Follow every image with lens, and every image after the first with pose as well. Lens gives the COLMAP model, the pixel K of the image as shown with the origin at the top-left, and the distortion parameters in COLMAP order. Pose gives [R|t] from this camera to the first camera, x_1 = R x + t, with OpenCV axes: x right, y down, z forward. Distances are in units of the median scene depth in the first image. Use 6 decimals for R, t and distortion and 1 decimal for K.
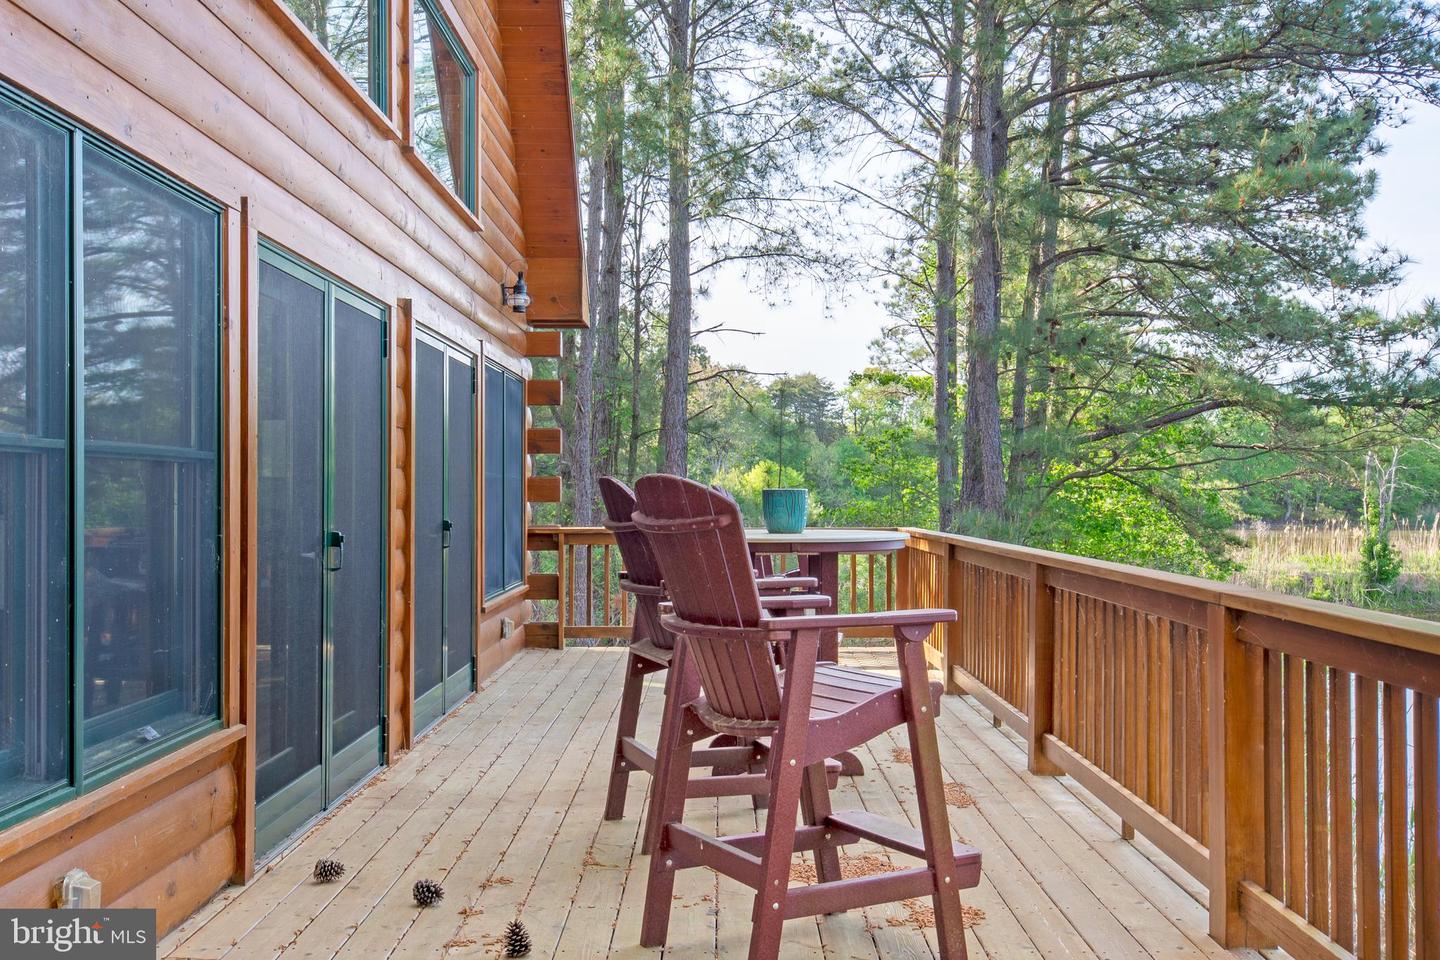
lens RADIAL K [[1526.8, 0, 720.0], [0, 1526.8, 480.0], [0, 0, 1]] dist [0.054392, 0.017191]
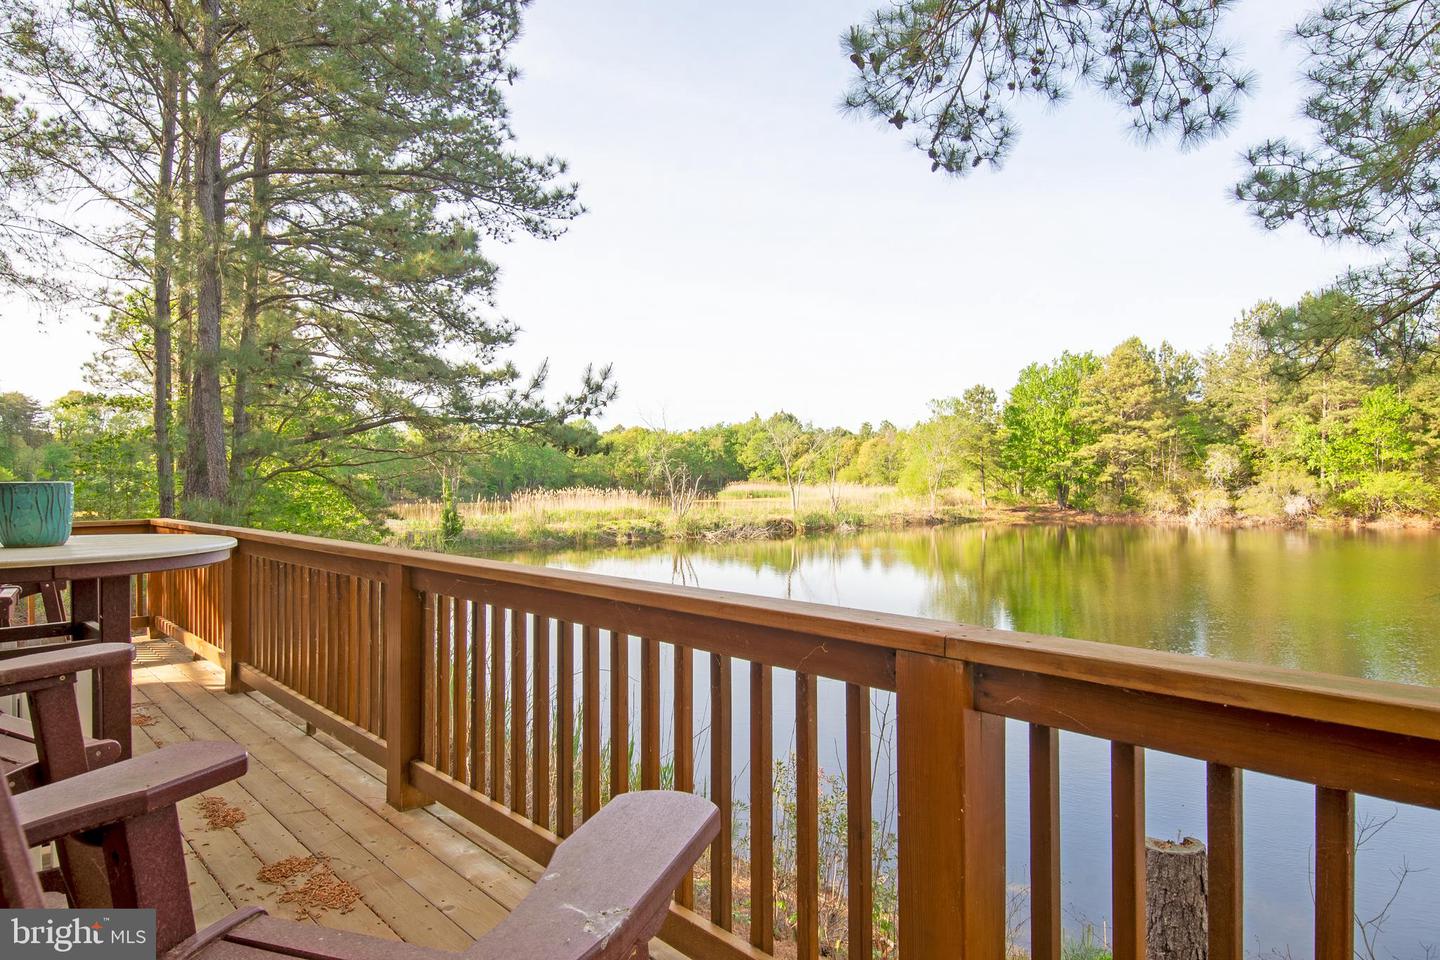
lens RADIAL K [[916.6, 0, 720.0], [0, 916.6, 480.0], [0, 0, 1]] dist [0.037078, -0.034778]
pose [[0.758769, -0.007866, 0.651312, 0.001452], [0.003958, 0.999964, 0.007465, 0.000922], [-0.651348, -0.003086, 0.758773, 0.141029]]
